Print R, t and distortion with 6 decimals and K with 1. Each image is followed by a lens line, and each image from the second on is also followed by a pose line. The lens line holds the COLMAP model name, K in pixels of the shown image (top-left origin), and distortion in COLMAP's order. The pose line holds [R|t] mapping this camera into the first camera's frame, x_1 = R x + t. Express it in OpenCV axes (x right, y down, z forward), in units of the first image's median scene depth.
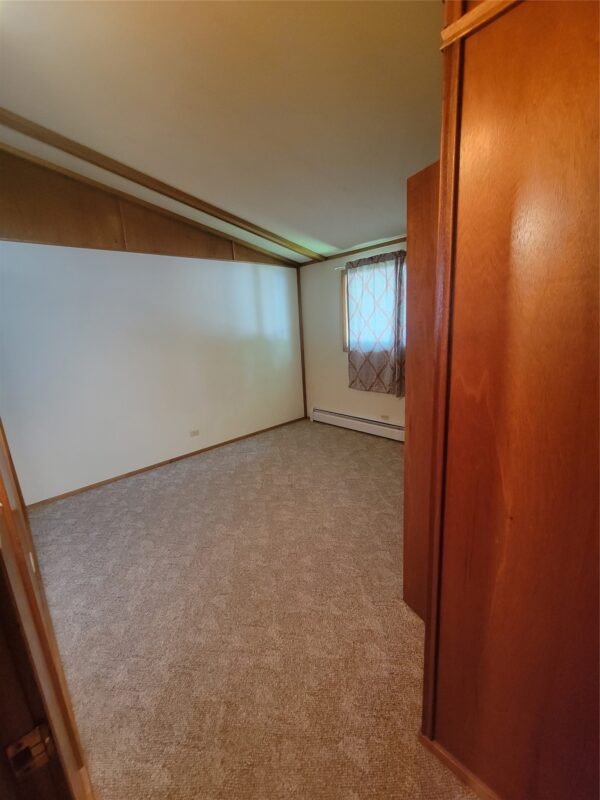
lens RADIAL K [[327.0, 0, 300.0], [0, 327.0, 400.0], [0, 0, 1]] dist [-0.000619, 0.000214]
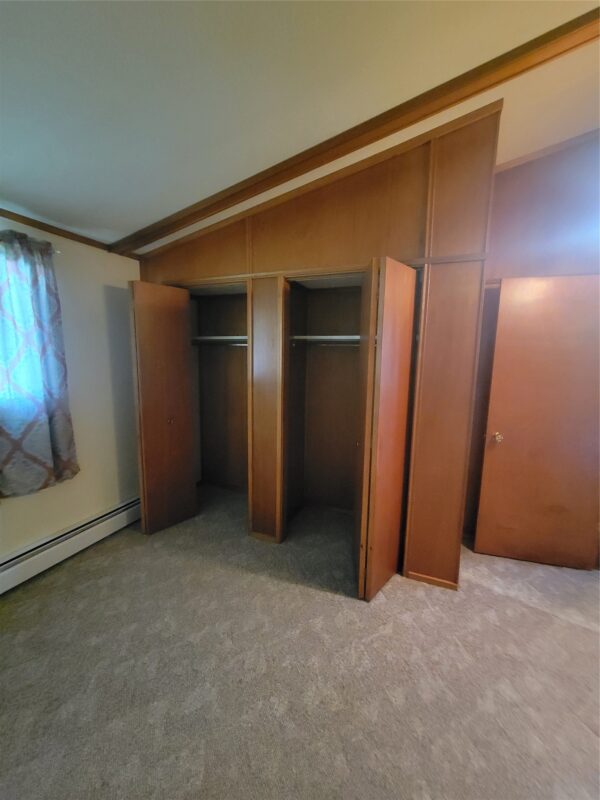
lens RADIAL K [[327.0, 0, 300.0], [0, 327.0, 400.0], [0, 0, 1]] dist [-0.000619, 0.000214]
pose [[-0.405211, -0.083183, 0.910431, -0.435482], [0.208649, 0.961155, 0.180682, -0.246190], [-0.890095, 0.263175, -0.372115, 1.119049]]
